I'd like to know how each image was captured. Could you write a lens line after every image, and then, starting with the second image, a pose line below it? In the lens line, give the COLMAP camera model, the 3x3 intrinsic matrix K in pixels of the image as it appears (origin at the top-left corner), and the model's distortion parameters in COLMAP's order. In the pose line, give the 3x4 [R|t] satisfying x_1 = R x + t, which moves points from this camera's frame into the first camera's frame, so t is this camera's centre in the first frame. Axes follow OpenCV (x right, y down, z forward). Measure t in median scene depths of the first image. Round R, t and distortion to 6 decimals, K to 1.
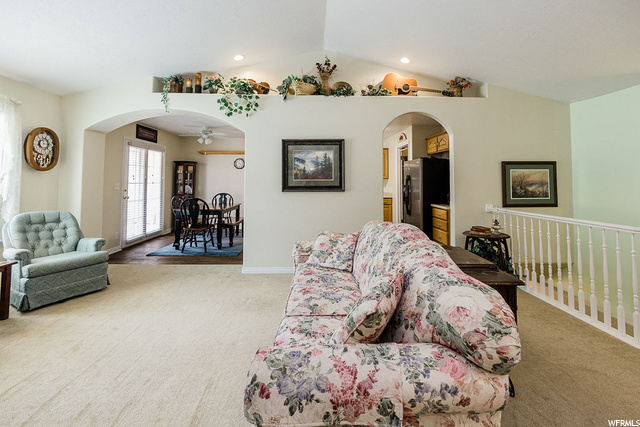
lens RADIAL K [[286.9, 0, 323.4], [0, 286.9, 166.4], [0, 0, 1]] dist [0.000301, -0.000073]
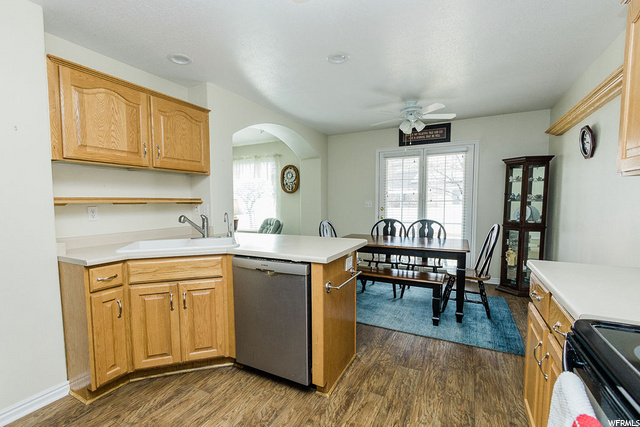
lens RADIAL K [[293.8, 0, 308.5], [0, 293.8, 220.6], [0, 0, 1]] dist [-0.002159, -0.000235]
pose [[-0.513981, 0.057210, -0.855892, 0.302023], [0.049480, 0.998089, 0.037001, 0.096777], [0.856373, -0.023332, -0.515830, 1.671730]]
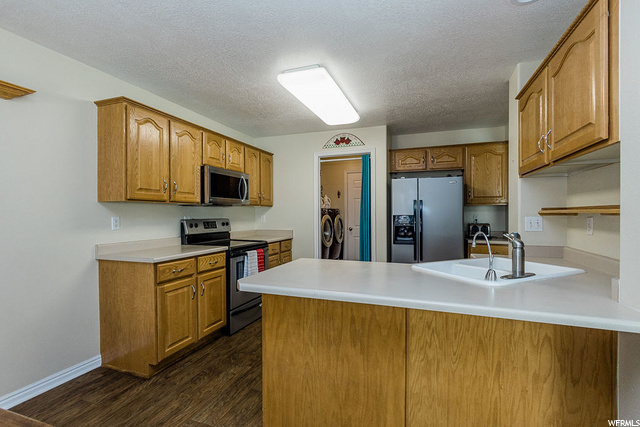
lens RADIAL K [[299.4, 0, 317.9], [0, 299.4, 214.5], [0, 0, 1]] dist [-0.000663, -0.000107]
pose [[0.387874, -0.010348, 0.921654, -0.555486], [-0.041770, 0.998712, 0.028793, 0.070025], [-0.920765, -0.049666, 0.386943, 1.244105]]
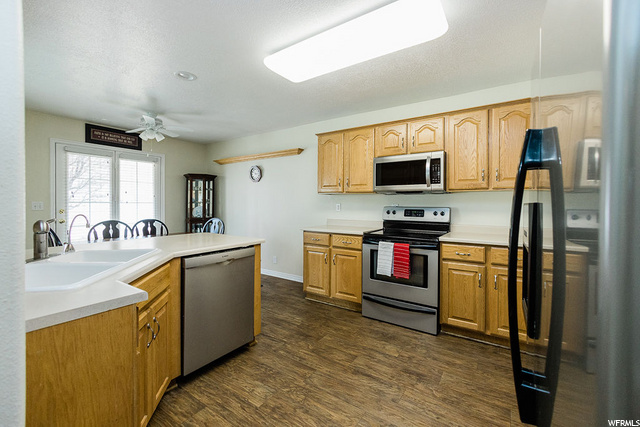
lens RADIAL K [[272.4, 0, 321.0], [0, 272.4, 203.4], [0, 0, 1]] dist [-0.000477, -0.000114]
pose [[0.800787, -0.002343, -0.598944, 0.372207], [0.030968, 0.998817, 0.037498, 0.073969], [0.598148, -0.048576, 0.799912, 1.094246]]
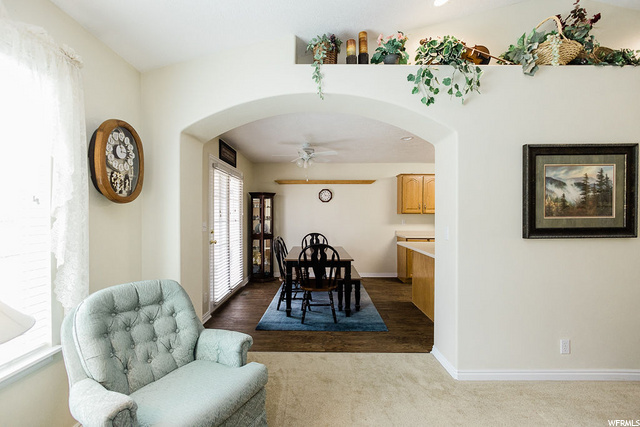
lens RADIAL K [[274.3, 0, 320.0], [0, 274.3, 213.5], [0, 0, 1]] dist [-0.000605, -0.000228]
pose [[0.999157, -0.004037, -0.040844, -0.516852], [0.005822, 0.999029, 0.043673, 0.013553], [0.040628, -0.043874, 0.998211, 0.442766]]
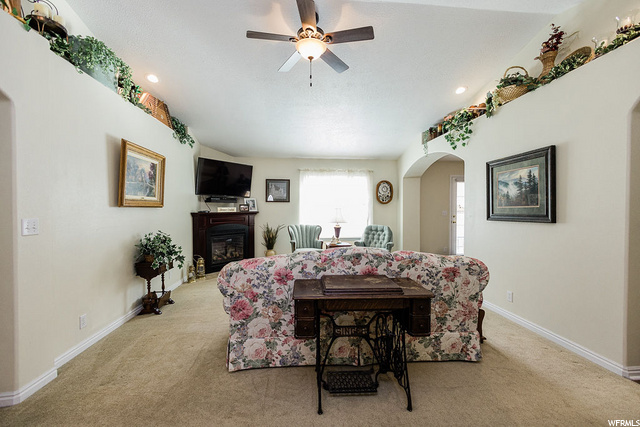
lens RADIAL K [[274.3, 0, 320.0], [0, 274.3, 213.5], [0, 0, 1]] dist [-0.000605, -0.000228]
pose [[0.061875, 0.011180, -0.998021, 0.678253], [0.050729, 0.998610, 0.014332, 0.027344], [0.996794, -0.051516, 0.061222, 0.413312]]
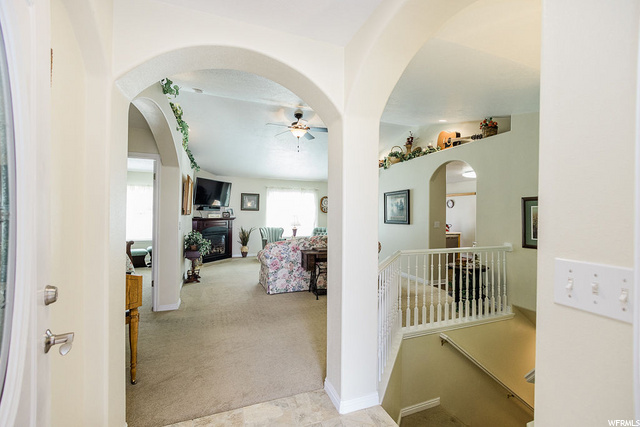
lens RADIAL K [[273.5, 0, 328.0], [0, 273.5, 212.6], [0, 0, 1]] dist [-0.000179, -0.000044]
pose [[0.347654, -0.007926, -0.937589, 1.257088], [0.040020, 0.999178, 0.006392, 0.000139], [0.936768, -0.039744, 0.347686, 0.112632]]
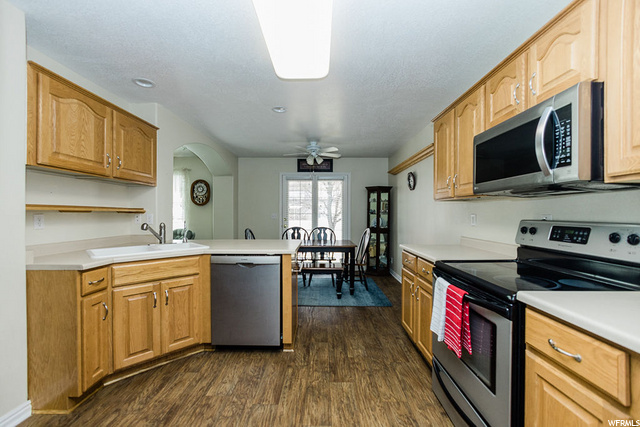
lens RADIAL K [[267.8, 0, 320.0], [0, 267.8, 213.5], [0, 0, 1]] dist [-0.000595, -0.000041]
pose [[-0.050464, -0.006573, -0.998704, 0.488615], [0.048184, 0.998798, -0.009009, 0.098165], [0.997563, -0.048576, -0.050087, 1.560102]]
